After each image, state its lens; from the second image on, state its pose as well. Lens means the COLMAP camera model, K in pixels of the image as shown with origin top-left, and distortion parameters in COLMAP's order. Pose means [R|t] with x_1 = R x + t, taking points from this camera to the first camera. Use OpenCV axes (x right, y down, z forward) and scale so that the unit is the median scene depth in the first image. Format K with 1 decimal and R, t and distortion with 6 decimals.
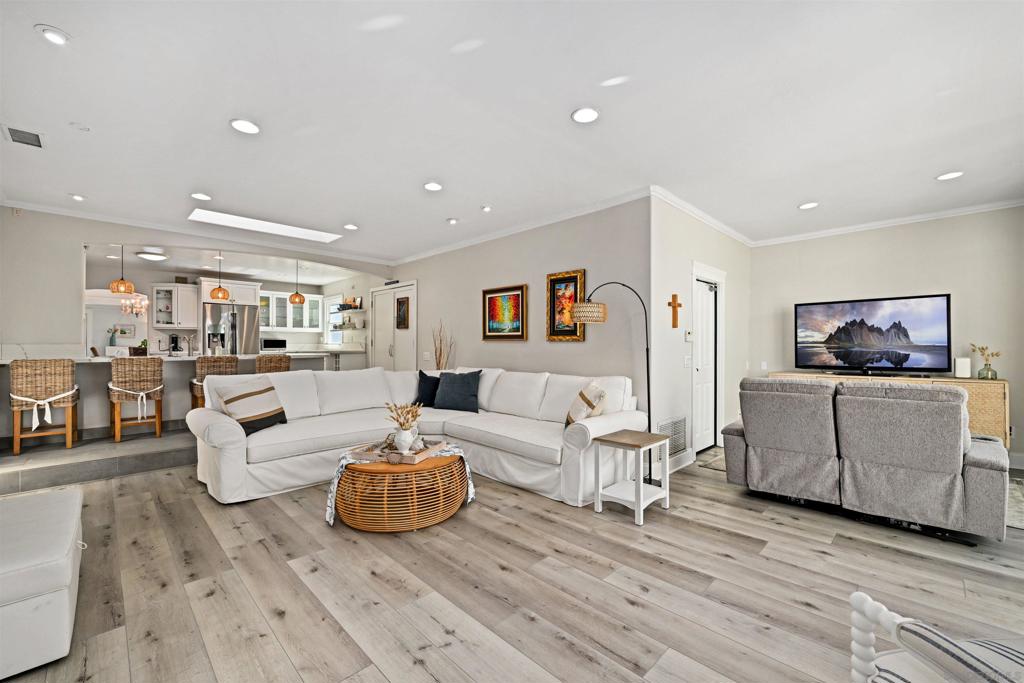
lens RADIAL K [[424.4, 0, 513.0], [0, 424.4, 344.2], [0, 0, 1]] dist [-0.001534, -0.000142]
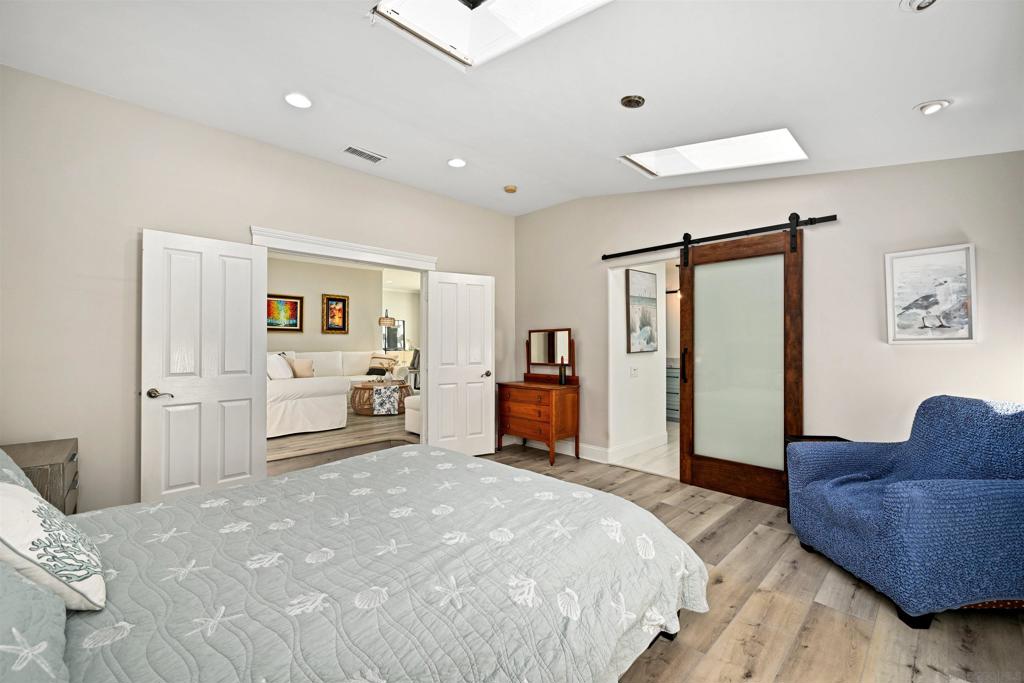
lens RADIAL K [[424.4, 0, 513.1], [0, 424.4, 338.9], [0, 0, 1]] dist [-0.001534, -0.000142]
pose [[0.003435, 0.010675, 0.999937, -1.620678], [-0.000928, 0.999943, -0.010672, 0.031773], [-0.999994, -0.000891, 0.003445, 0.239034]]
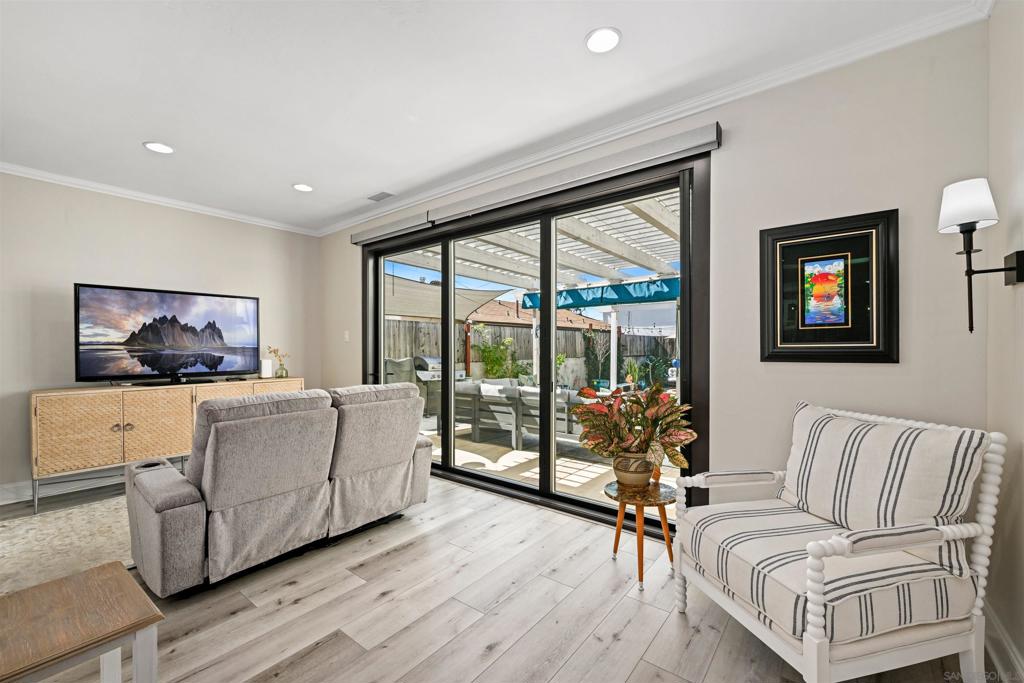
lens RADIAL K [[424.4, 0, 511.3], [0, 424.4, 338.3], [0, 0, 1]] dist [-0.001534, -0.000142]
pose [[-0.121666, 0.016303, 0.992437, -0.076813], [-0.000512, 0.999864, -0.016488, -0.001915], [-0.992571, -0.002514, -0.121641, 0.458853]]
